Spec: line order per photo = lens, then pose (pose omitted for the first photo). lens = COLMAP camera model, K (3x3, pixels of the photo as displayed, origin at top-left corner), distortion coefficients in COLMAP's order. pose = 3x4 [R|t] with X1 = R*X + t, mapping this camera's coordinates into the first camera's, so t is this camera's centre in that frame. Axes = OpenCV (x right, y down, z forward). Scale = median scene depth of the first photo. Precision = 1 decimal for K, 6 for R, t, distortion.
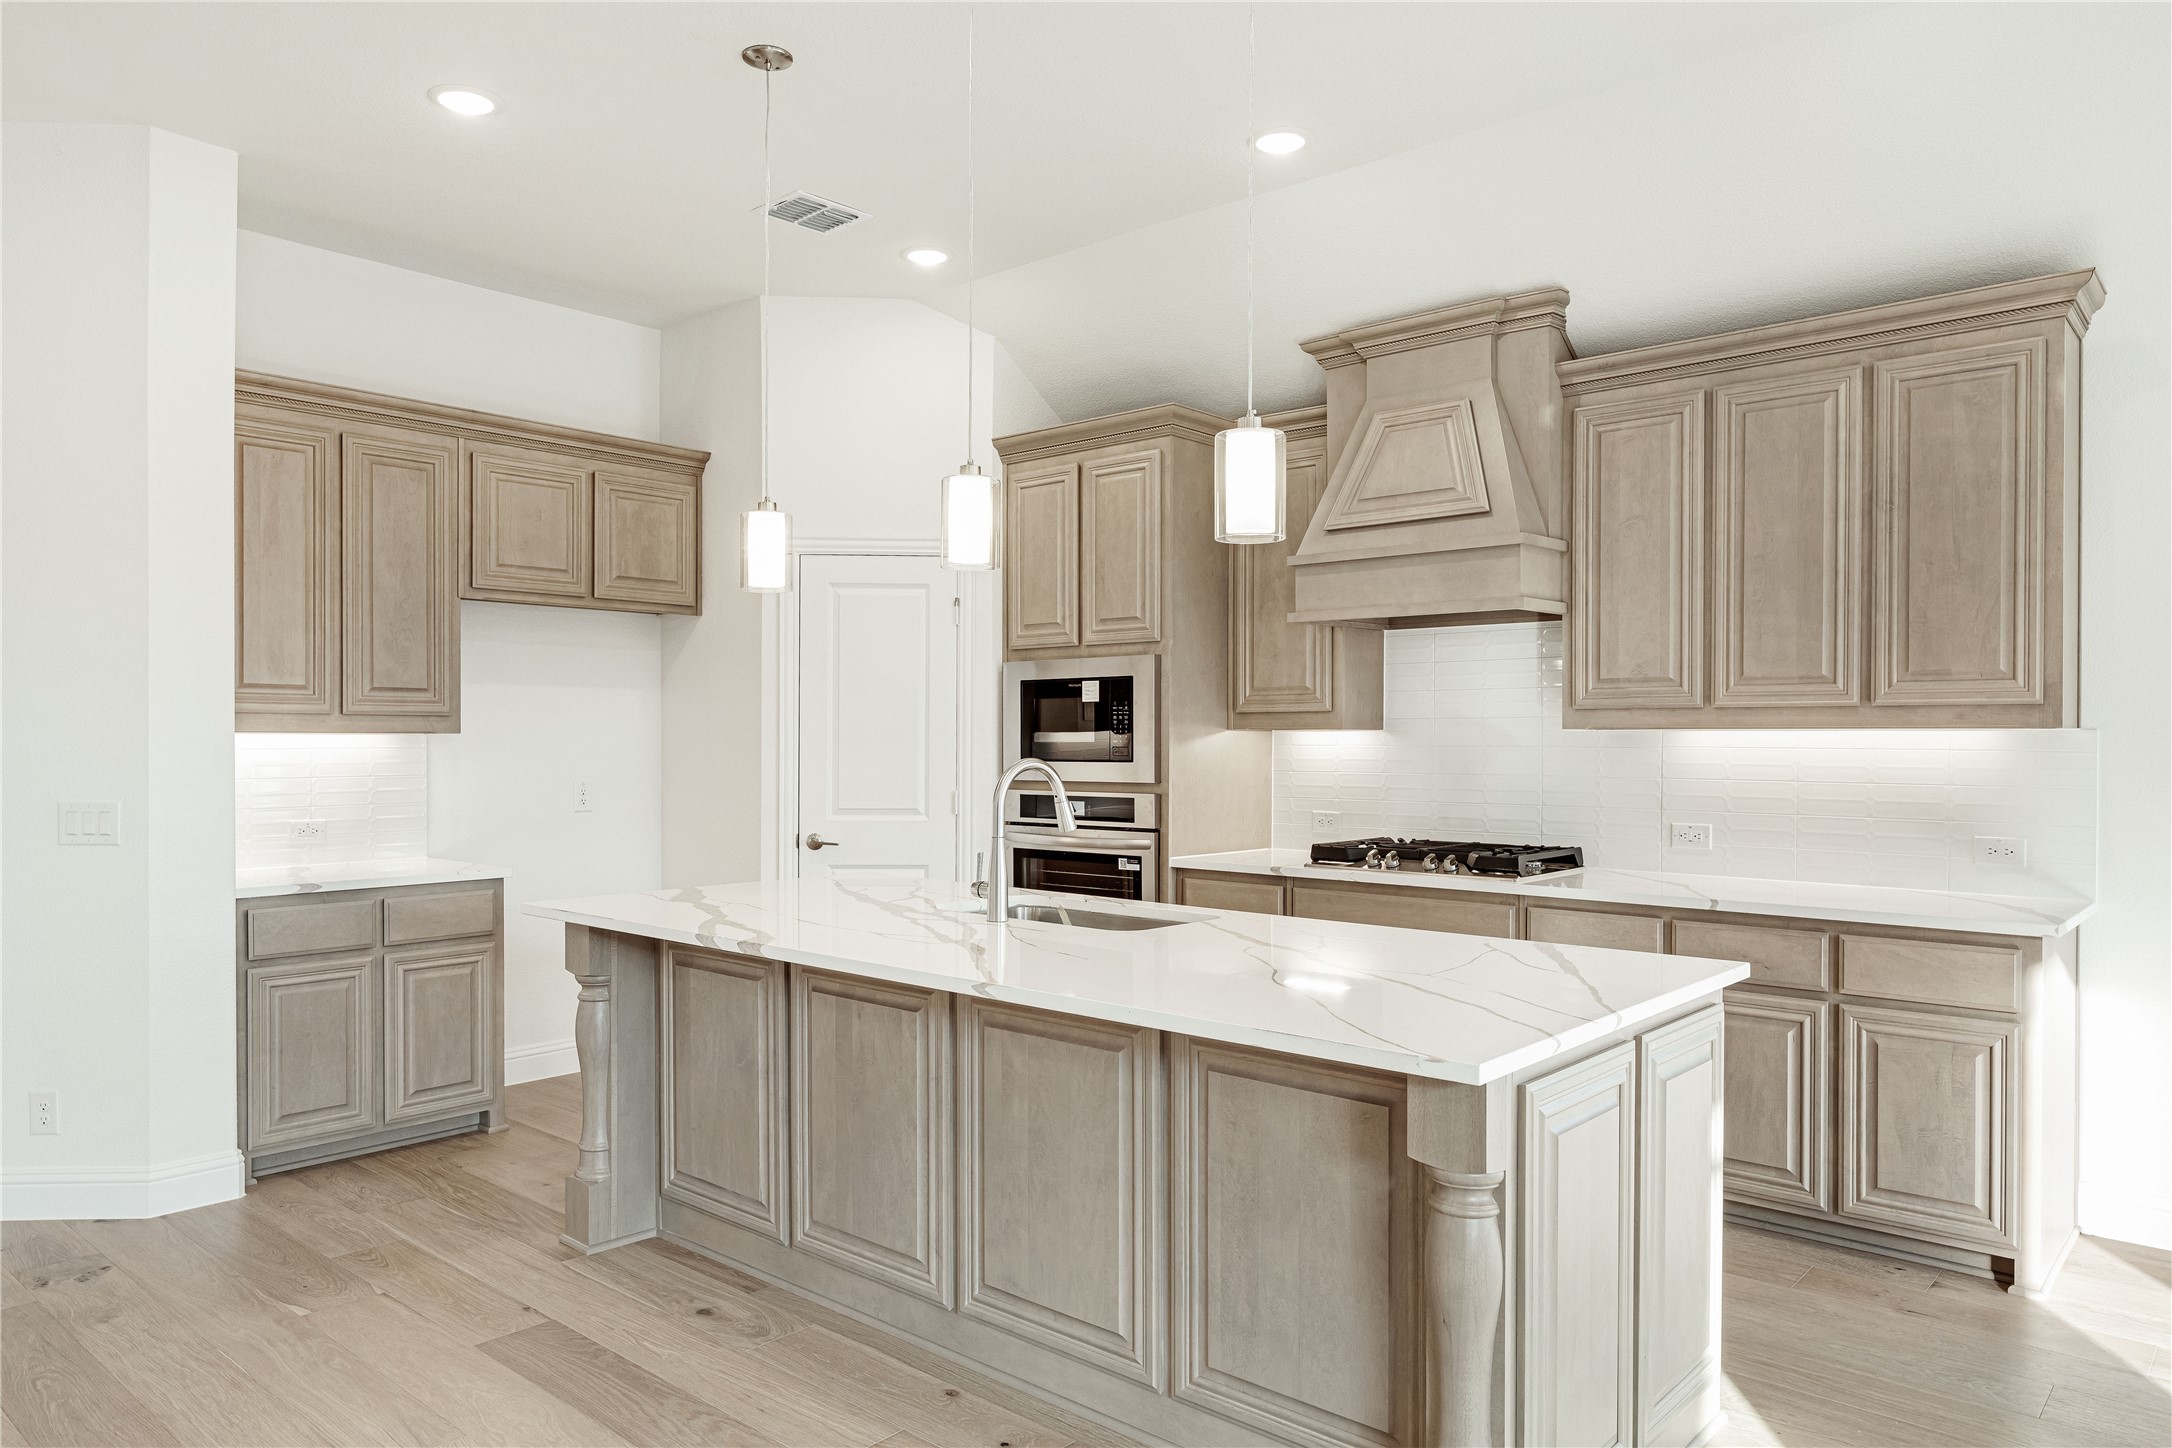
lens RADIAL K [[1423.1, 0, 1099.1], [0, 1423.1, 745.0], [0, 0, 1]] dist [-0.004337, 0.005967]
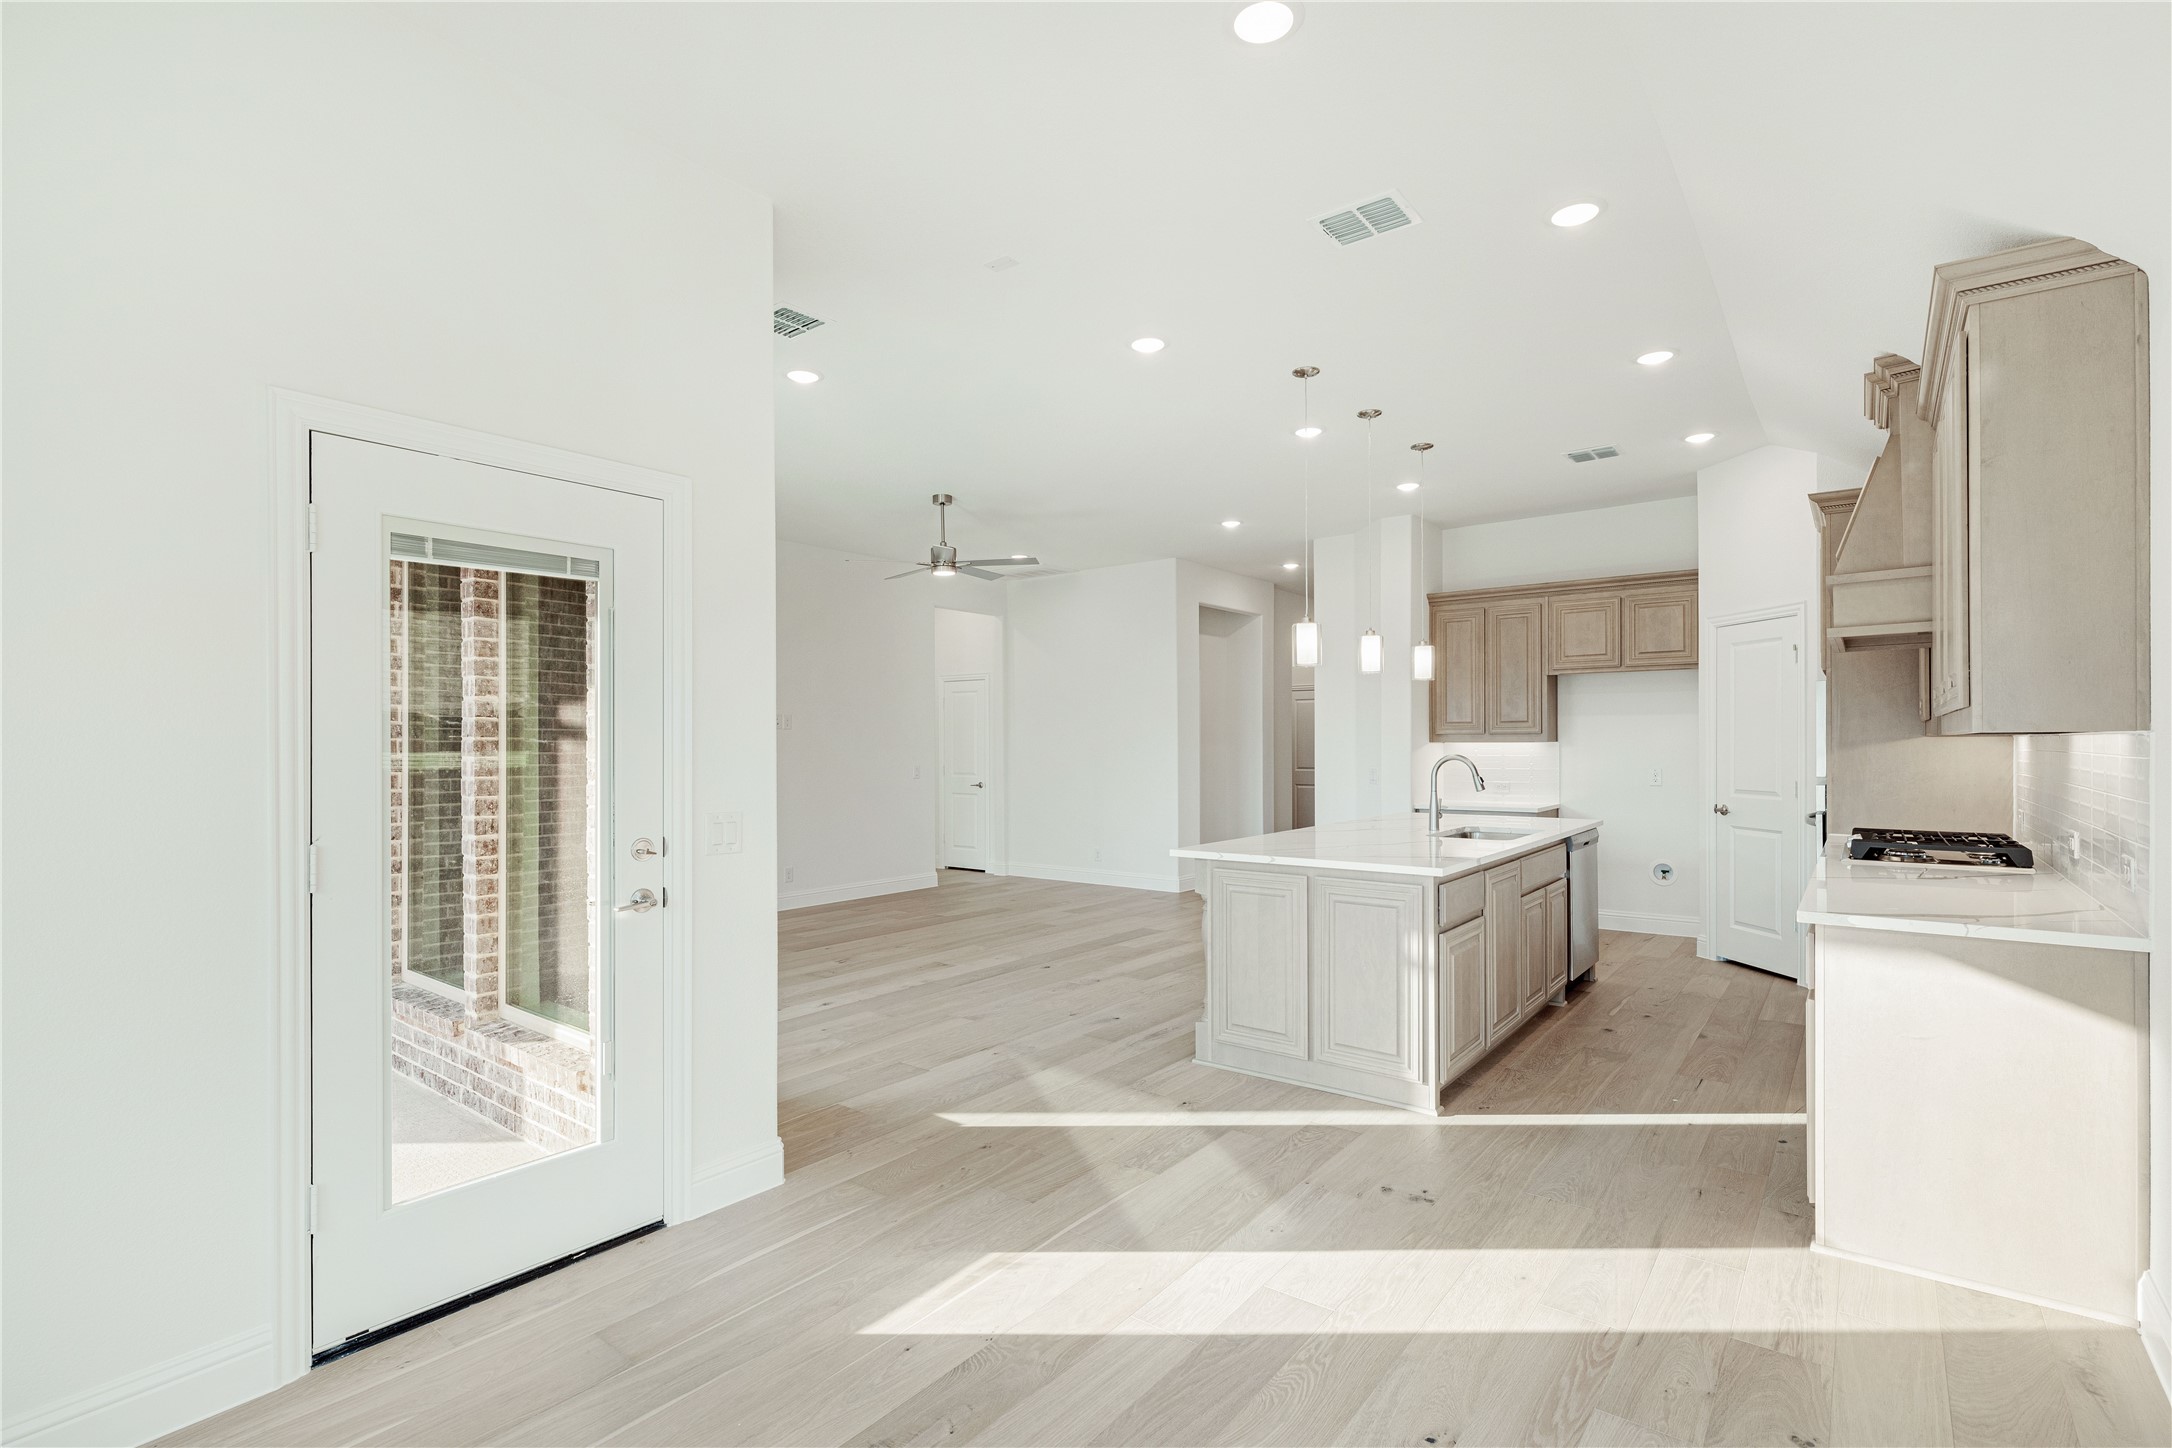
lens RADIAL K [[1011.2, 0, 1093.4], [0, 1011.2, 746.0], [0, 0, 1]] dist [-0.002290, -0.000131]
pose [[0.055425, 0.000621, -0.998463, 1.063473], [-0.001798, 0.999998, 0.000523, -0.002018], [0.998461, 0.001766, 0.055426, 0.300120]]
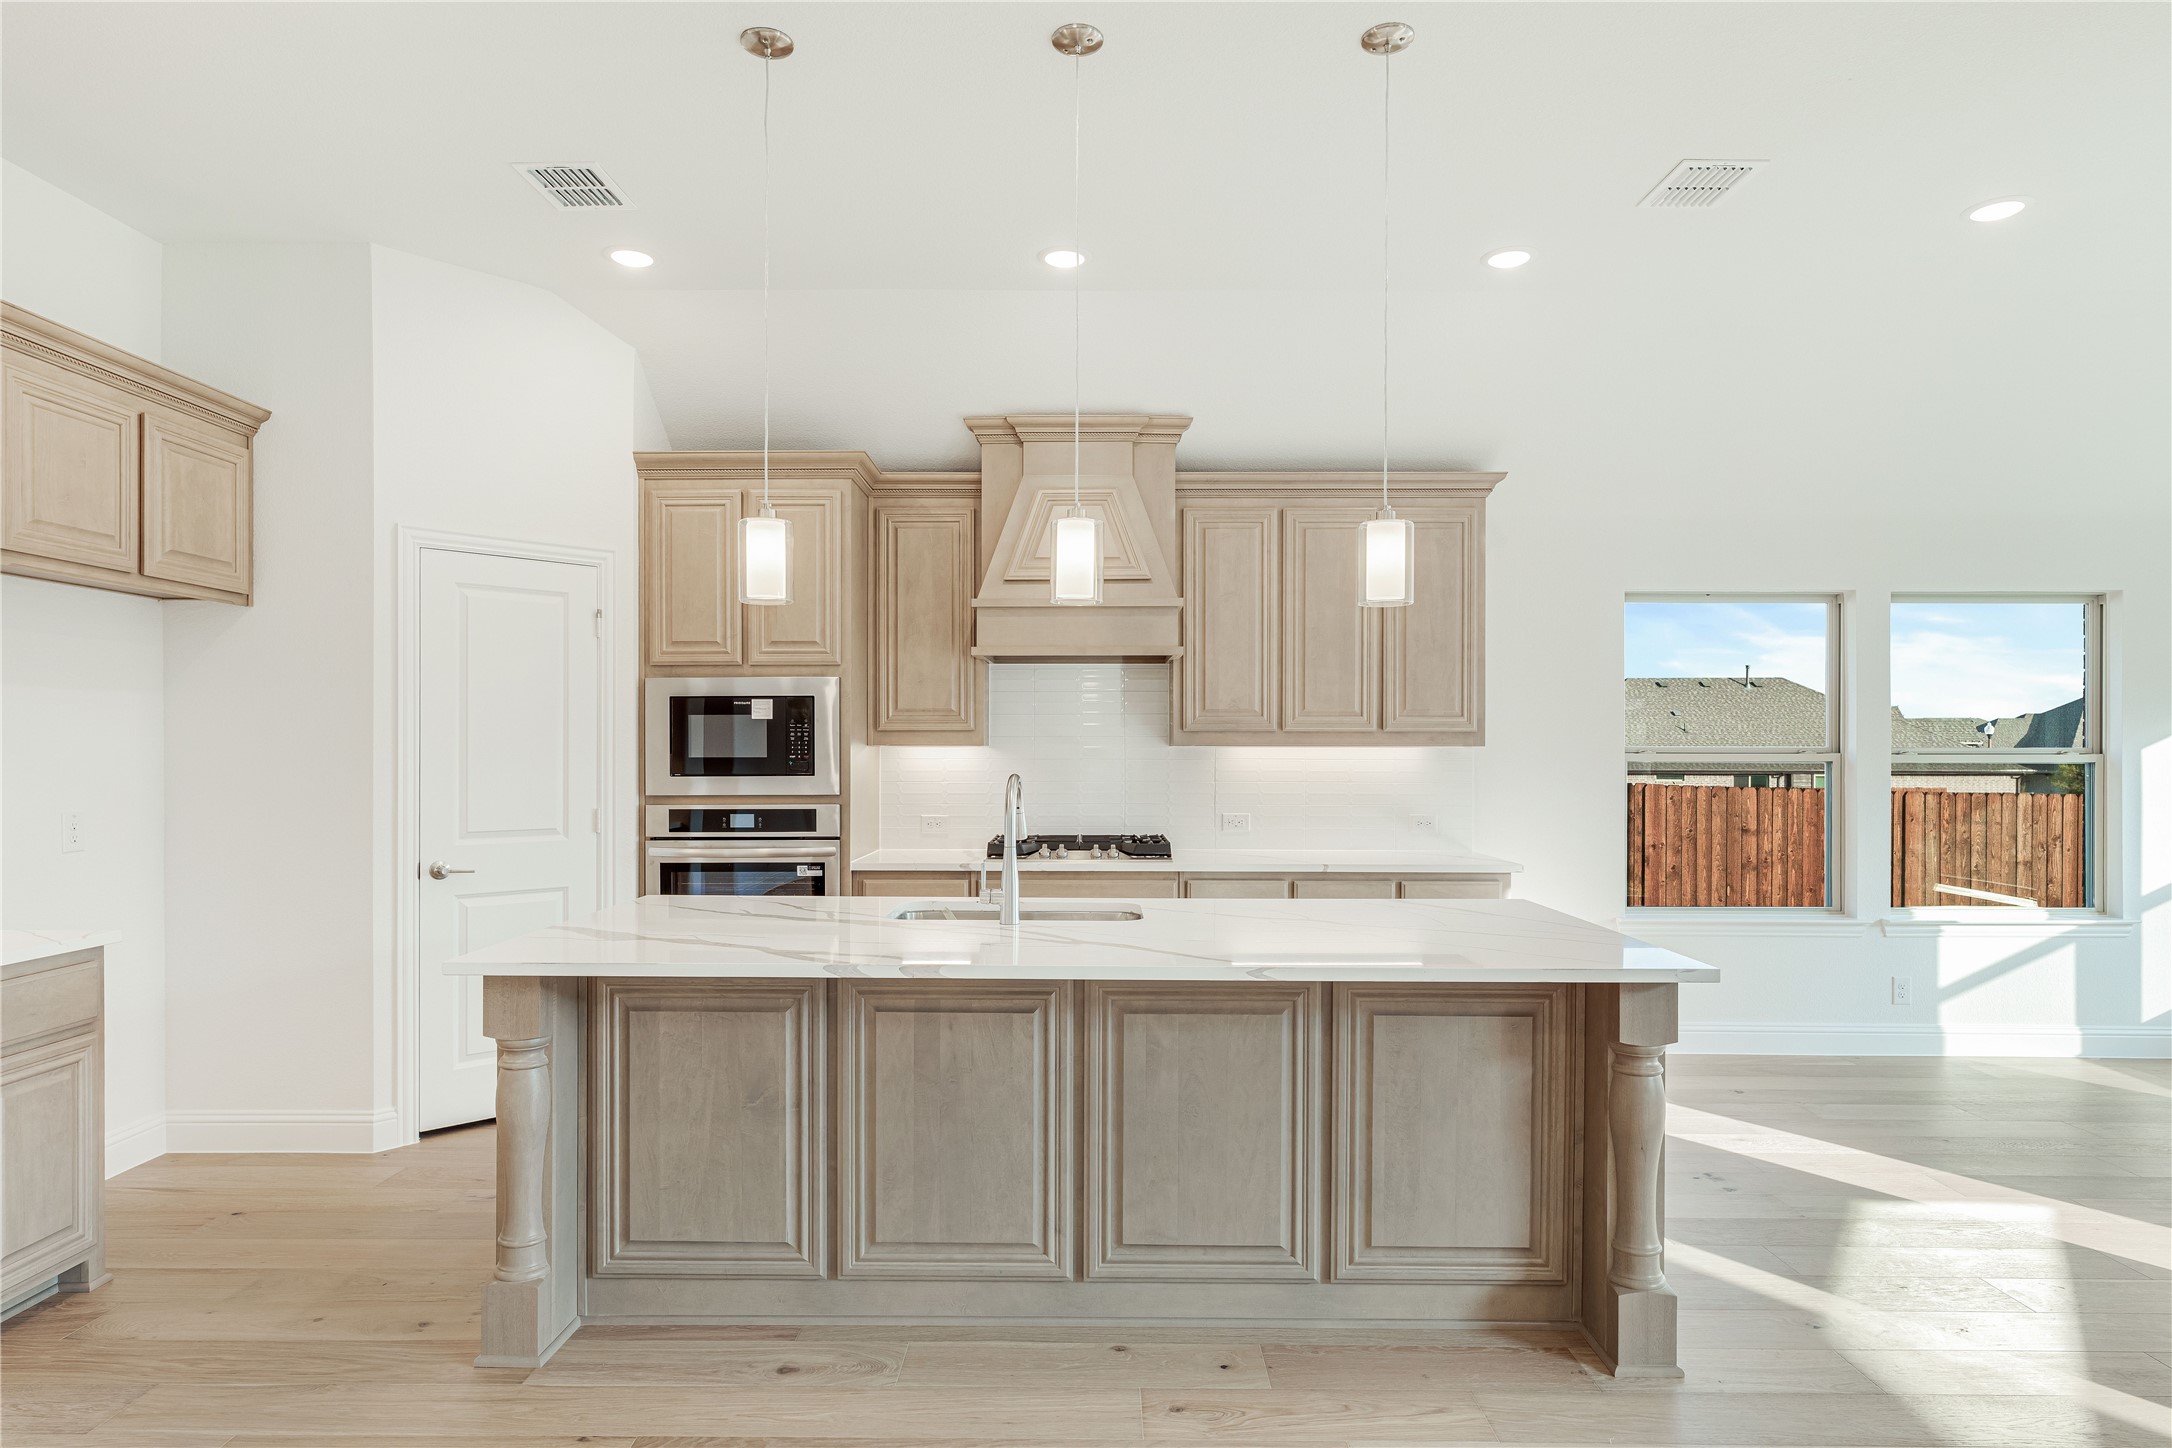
lens RADIAL K [[1198.7, 0, 1096.9], [0, 1198.7, 754.3], [0, 0, 1]] dist [0.000023, -0.002357]
pose [[0.755263, -0.004259, 0.655408, -0.465169], [0.004135, 0.999990, 0.001734, -0.005580], [-0.655409, 0.001400, 0.755273, 0.196001]]
